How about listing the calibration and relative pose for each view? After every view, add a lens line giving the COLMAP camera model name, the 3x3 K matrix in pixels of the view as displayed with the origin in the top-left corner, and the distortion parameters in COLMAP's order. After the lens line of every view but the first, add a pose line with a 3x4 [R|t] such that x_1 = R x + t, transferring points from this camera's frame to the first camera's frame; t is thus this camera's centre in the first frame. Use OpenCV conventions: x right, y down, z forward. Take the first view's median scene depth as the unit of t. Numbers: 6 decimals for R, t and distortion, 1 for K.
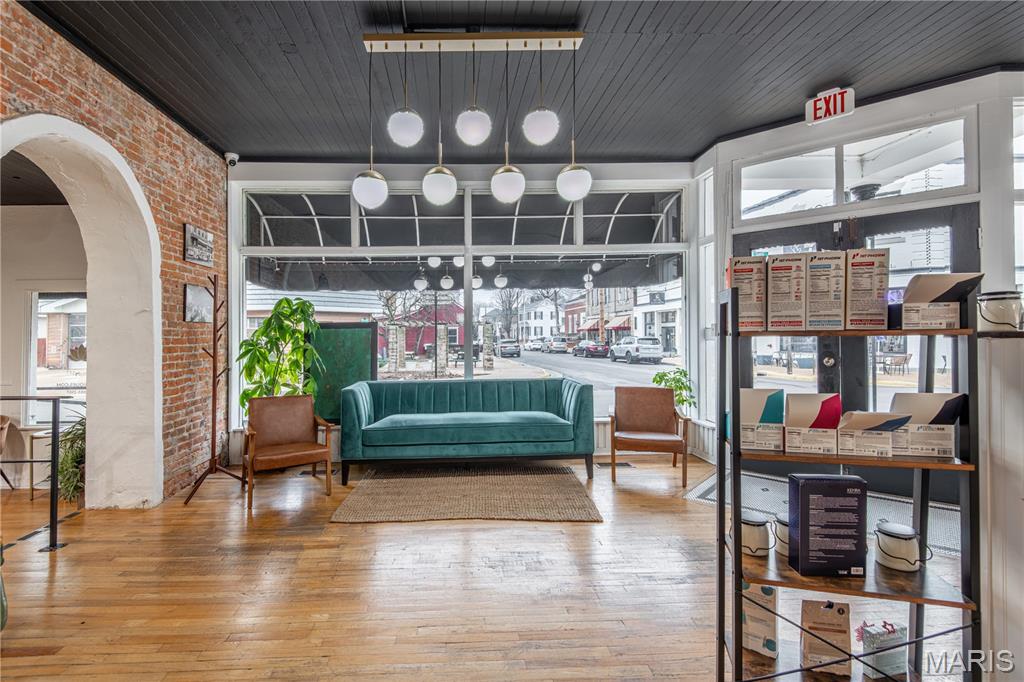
lens RADIAL K [[485.3, 0, 469.8], [0, 485.3, 337.6], [0, 0, 1]] dist [0.023889, -0.010852]
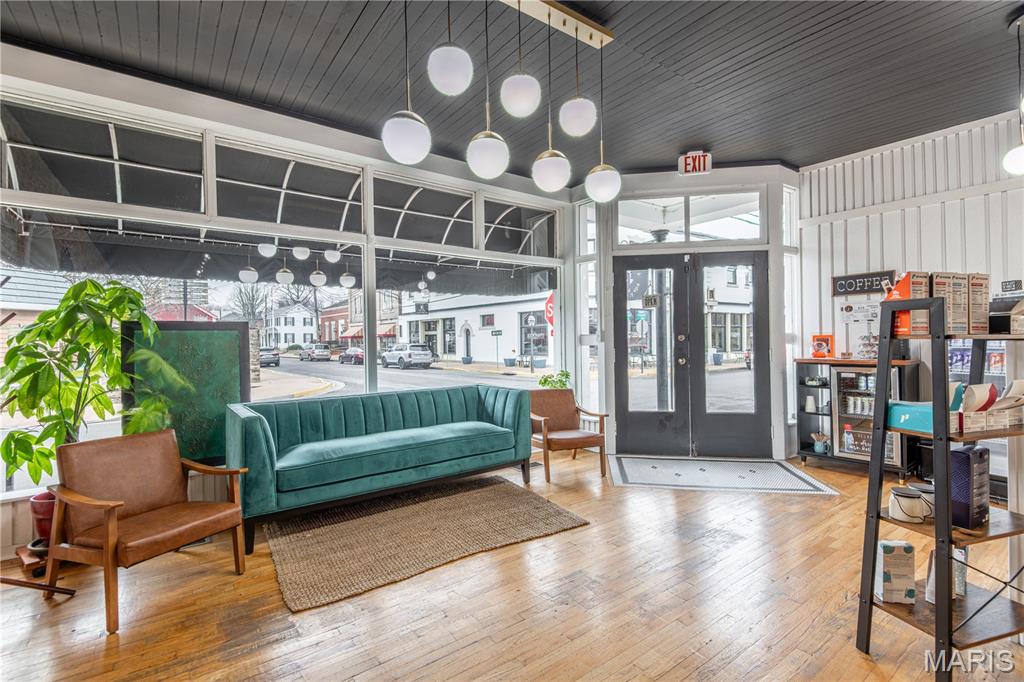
lens RADIAL K [[463.3, 0, 514.1], [0, 463.3, 344.1], [0, 0, 1]] dist [0.031161, -0.016627]
pose [[0.824643, -0.001949, 0.565650, -0.291403], [0.002901, 0.999995, -0.000782, 0.002988], [-0.565646, 0.002286, 0.824645, 0.207026]]
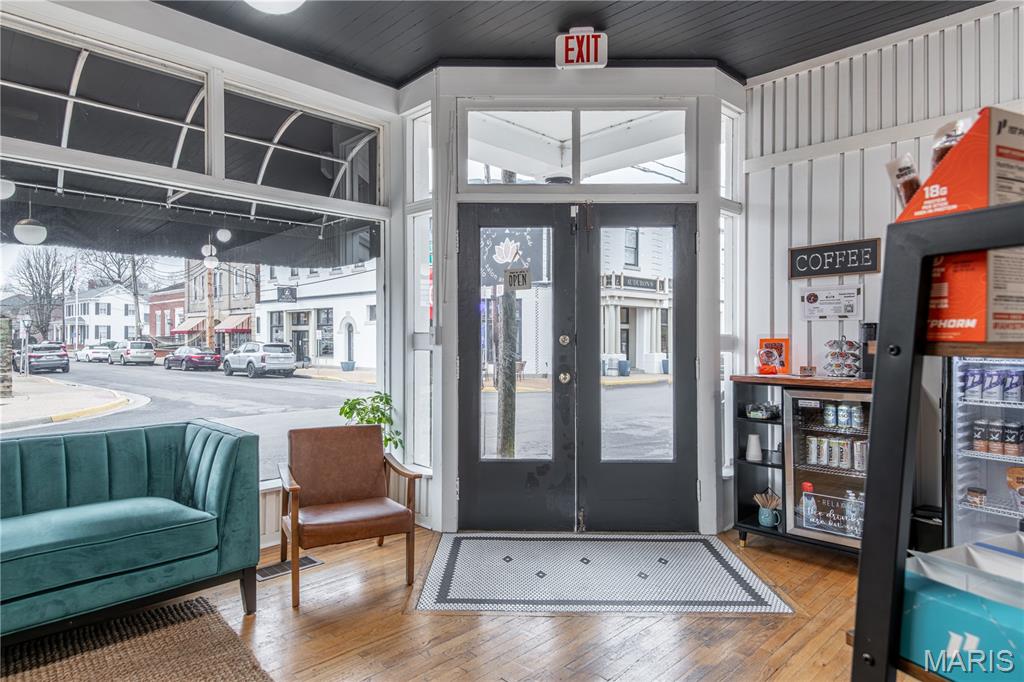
lens RADIAL K [[585.6, 0, 512.7], [0, 585.6, 347.4], [0, 0, 1]] dist [0.041634, -0.015014]
pose [[0.735435, 0.004950, 0.677577, 0.017840], [-0.009293, 0.999953, 0.002781, -0.002312], [-0.677531, -0.008342, 0.735447, 0.311134]]
